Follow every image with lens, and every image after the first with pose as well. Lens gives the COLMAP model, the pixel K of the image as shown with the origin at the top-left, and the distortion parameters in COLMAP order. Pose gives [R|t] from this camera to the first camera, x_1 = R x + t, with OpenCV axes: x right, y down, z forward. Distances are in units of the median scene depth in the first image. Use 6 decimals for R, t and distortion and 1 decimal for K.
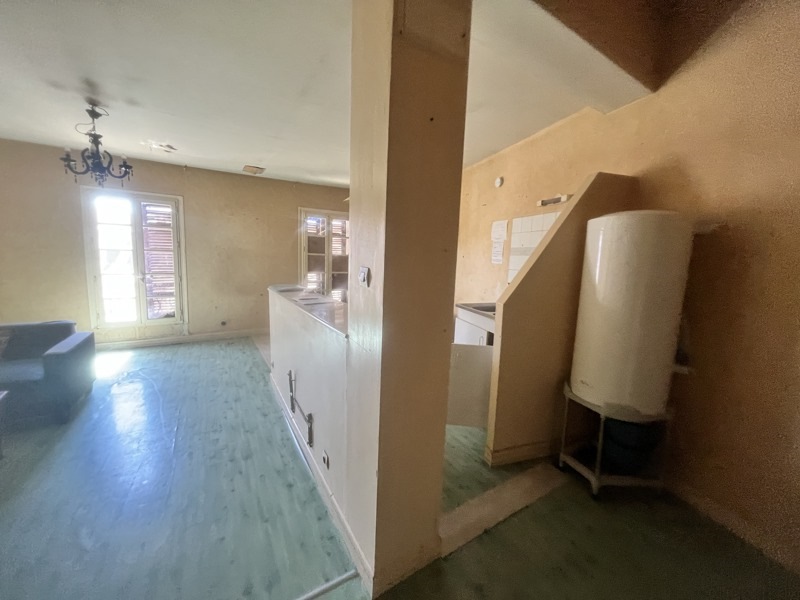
lens RADIAL K [[323.3, 0, 399.7], [0, 323.3, 299.4], [0, 0, 1]] dist [-0.004170, 0.000287]
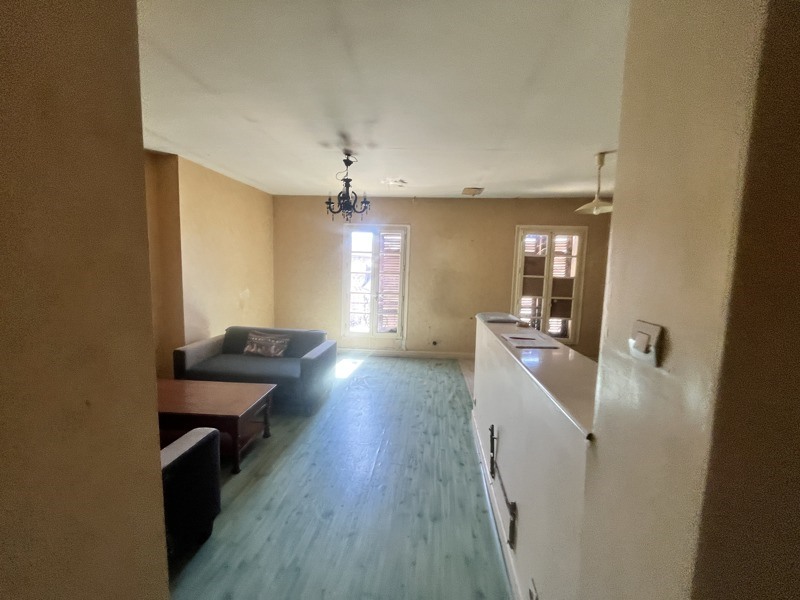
lens RADIAL K [[323.3, 0, 398.7], [0, 323.3, 300.2], [0, 0, 1]] dist [-0.004170, 0.000287]
pose [[0.802546, 0.044983, -0.594892, -0.045260], [-0.078649, 0.996428, -0.030758, -0.032736], [0.591383, 0.071472, 0.803217, 0.140657]]
